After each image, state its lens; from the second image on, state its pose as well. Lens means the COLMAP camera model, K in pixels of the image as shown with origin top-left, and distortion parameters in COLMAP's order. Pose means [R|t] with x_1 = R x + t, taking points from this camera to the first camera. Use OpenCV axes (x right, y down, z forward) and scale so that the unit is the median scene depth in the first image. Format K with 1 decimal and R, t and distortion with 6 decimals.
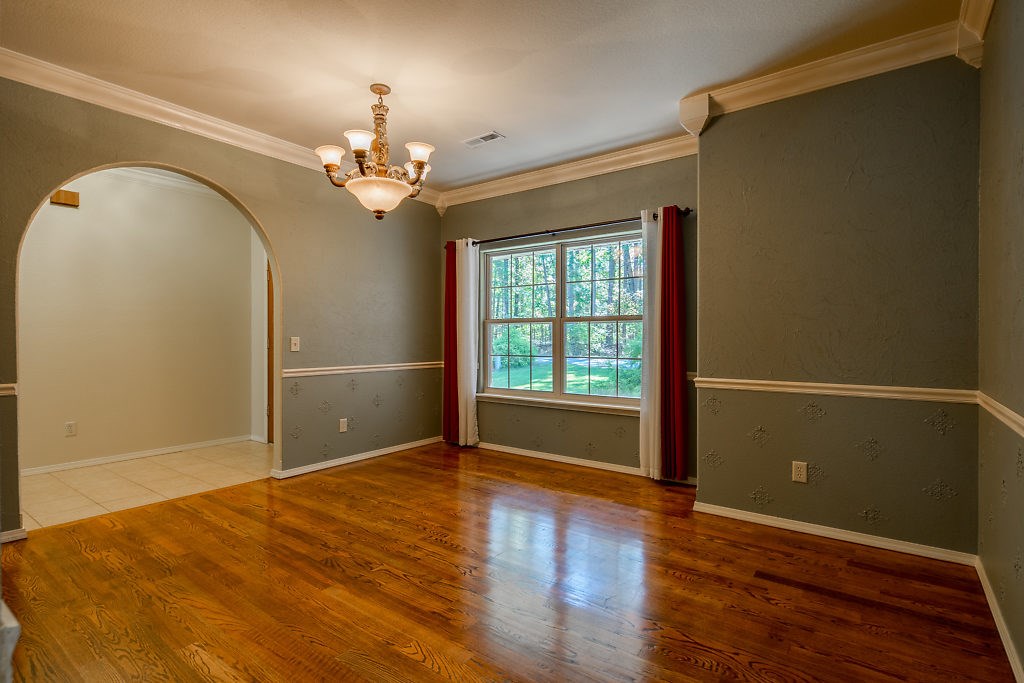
lens RADIAL K [[500.4, 0, 513.0], [0, 500.4, 337.1], [0, 0, 1]] dist [0.002247, -0.000214]
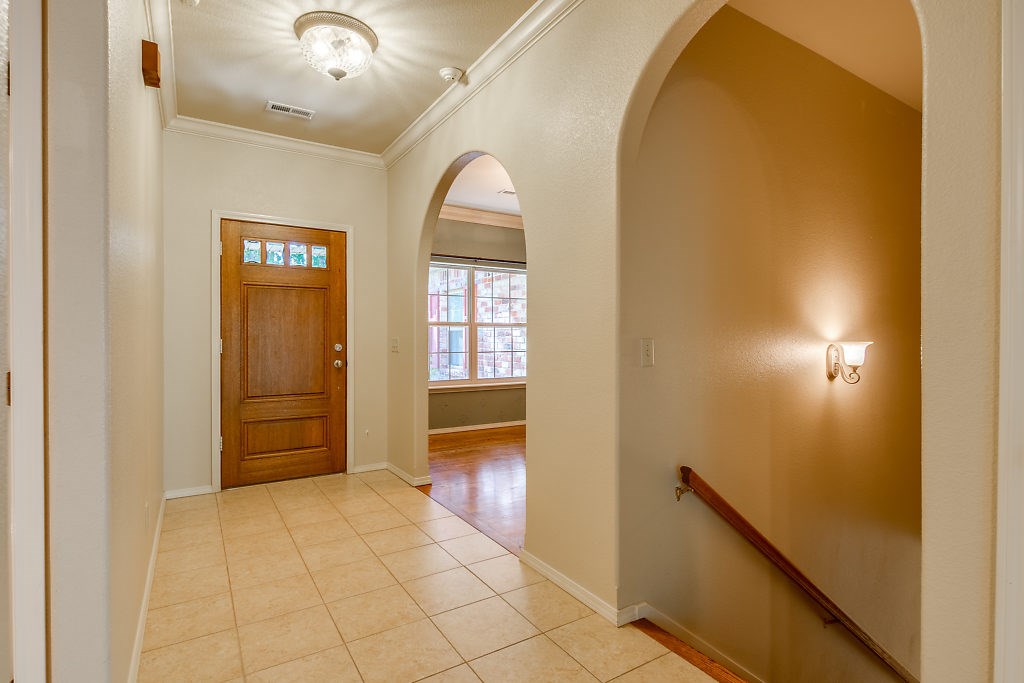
lens RADIAL K [[500.4, 0, 513.0], [0, 500.4, 337.1], [0, 0, 1]] dist [0.002247, -0.000214]
pose [[0.347787, -0.008051, 0.937539, -1.134186], [-0.005999, 0.999924, 0.010812, -0.016618], [-0.937554, -0.009385, 0.347713, 0.440661]]
